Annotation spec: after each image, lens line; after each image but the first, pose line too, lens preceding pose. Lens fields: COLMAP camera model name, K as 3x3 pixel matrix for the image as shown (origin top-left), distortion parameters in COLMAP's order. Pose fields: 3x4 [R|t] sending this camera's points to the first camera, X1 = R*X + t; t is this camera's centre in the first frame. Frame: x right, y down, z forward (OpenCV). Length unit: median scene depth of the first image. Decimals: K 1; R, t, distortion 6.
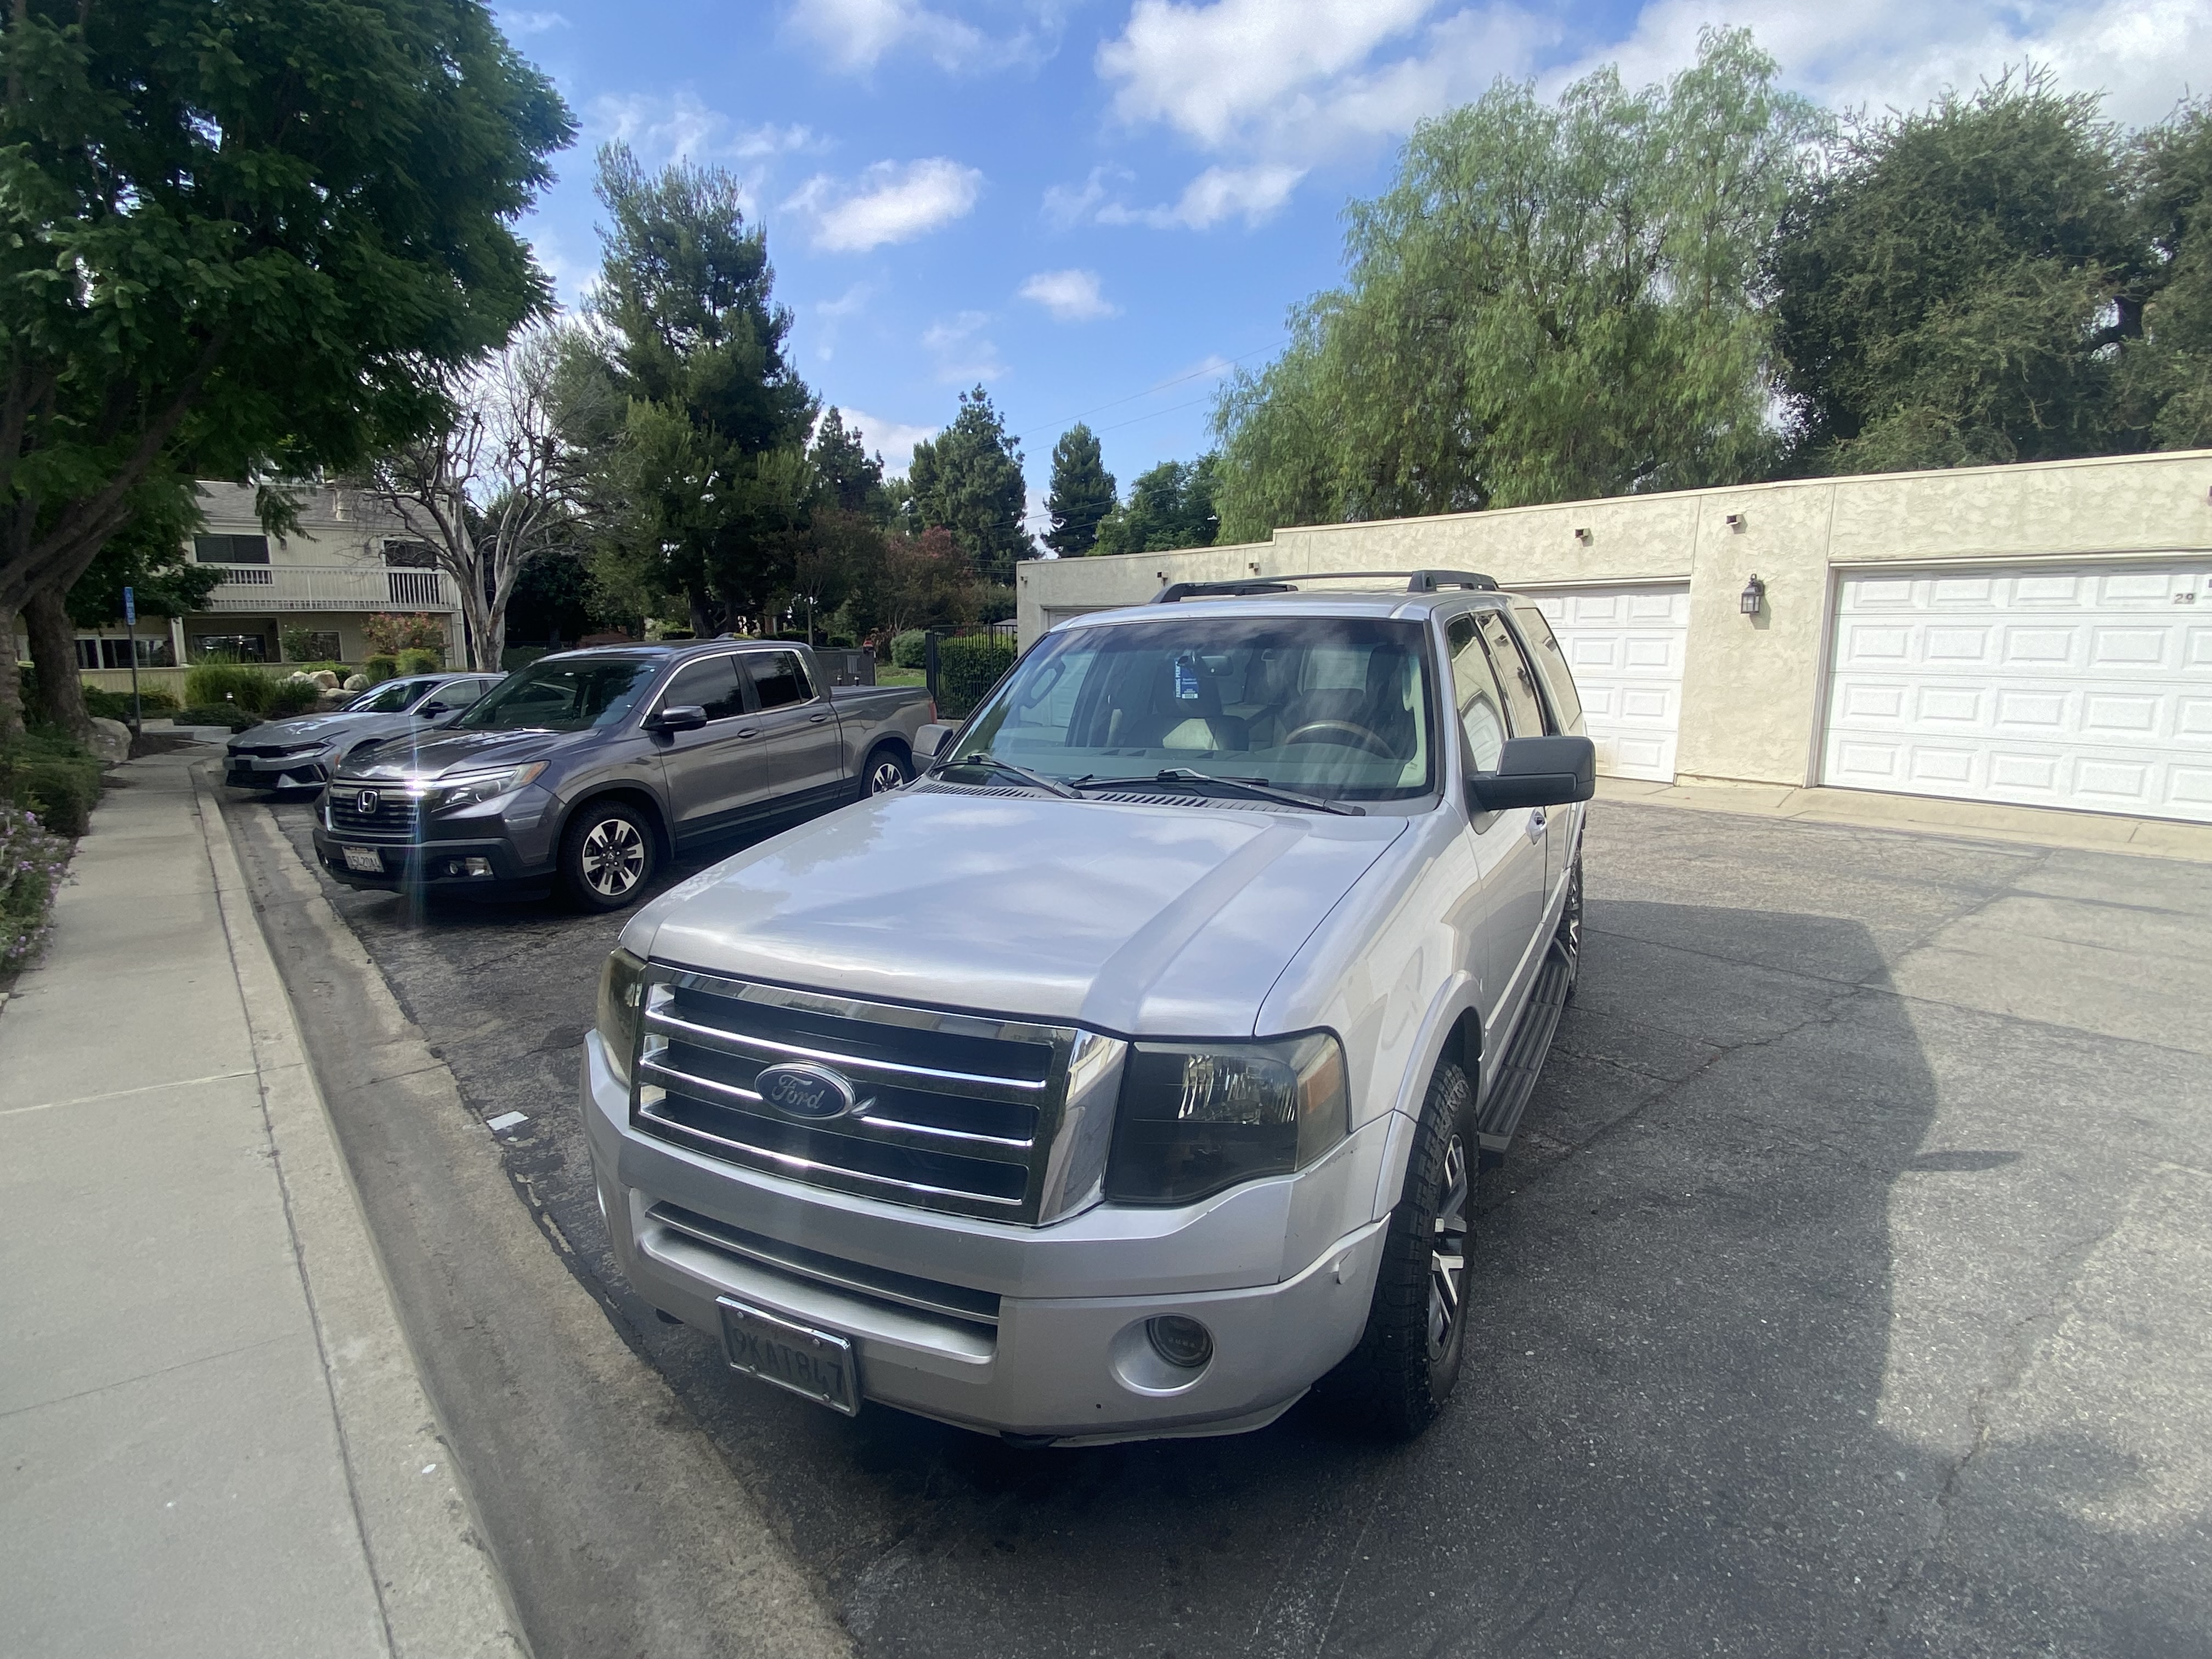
lens RADIAL K [[1129.4, 0, 1098.0], [0, 1129.4, 836.4], [0, 0, 1]] dist [0.002689, -0.013825]
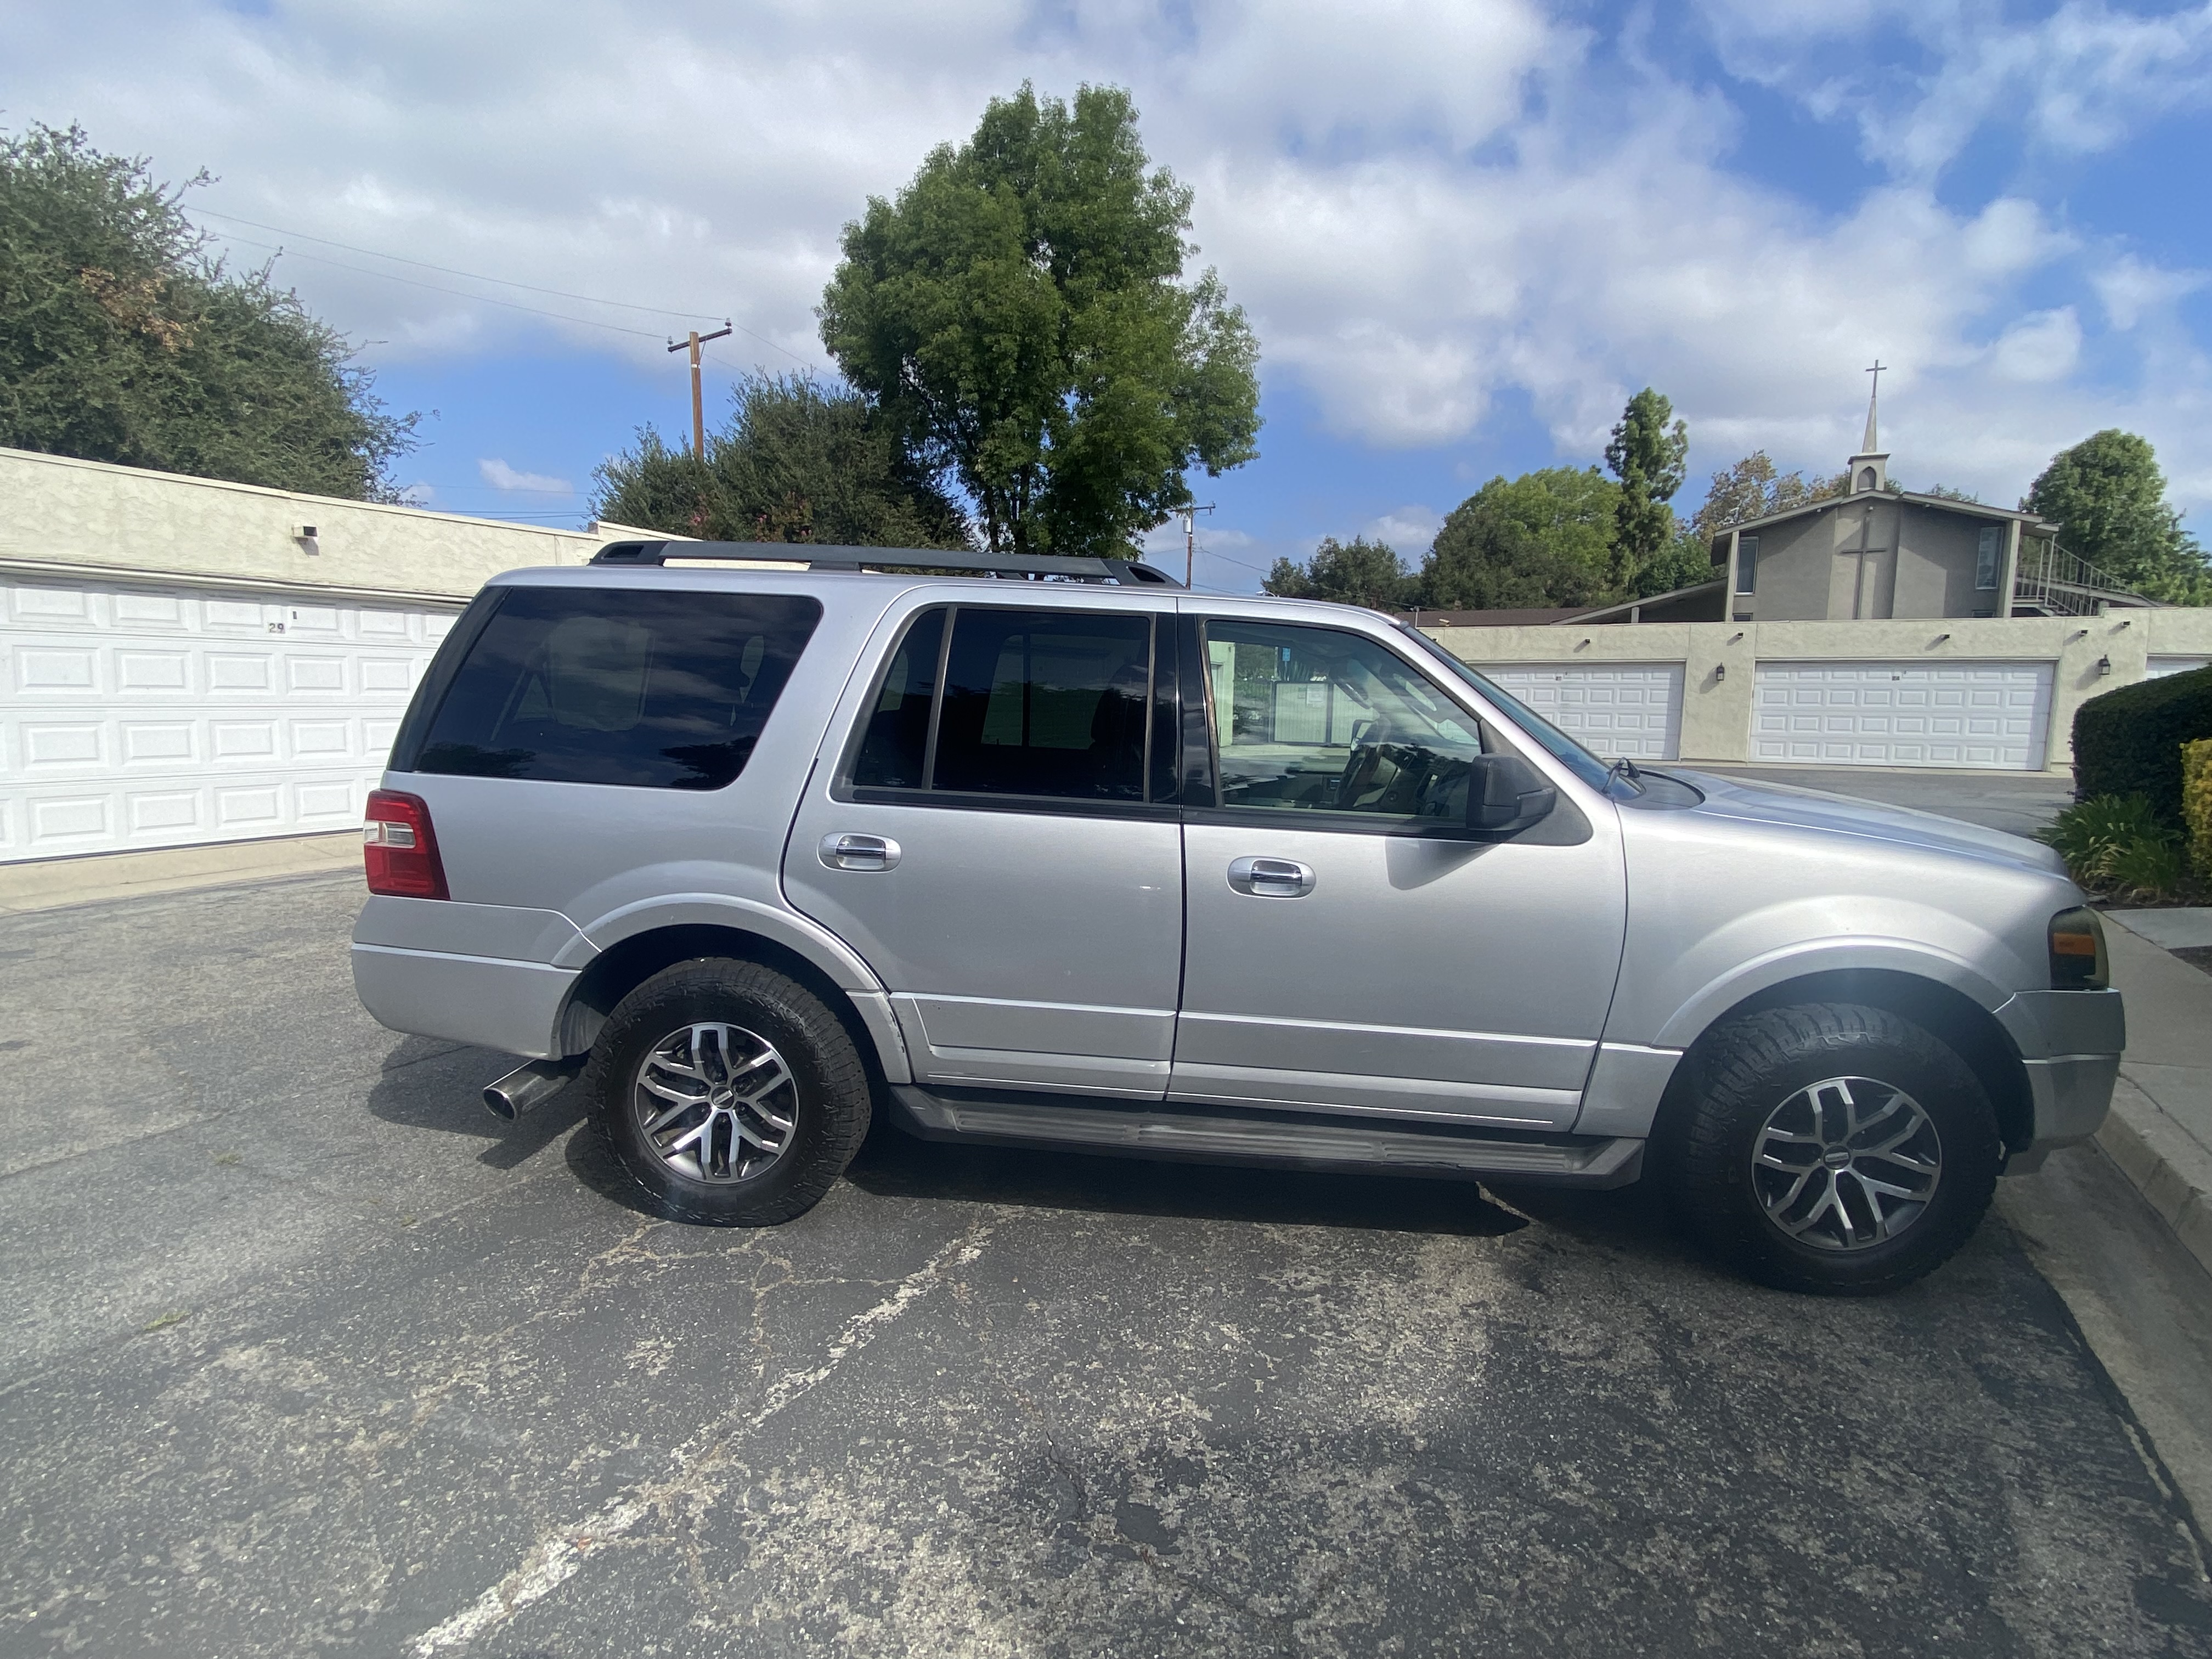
lens RADIAL K [[1129.4, 0, 1098.0], [0, 1129.4, 836.4], [0, 0, 1]] dist [0.002689, -0.013825]
pose [[-0.408992, -0.128725, 0.903413, -0.316557], [0.136101, 0.970323, 0.199874, -0.124297], [-0.902331, 0.204702, -0.379335, 0.716264]]
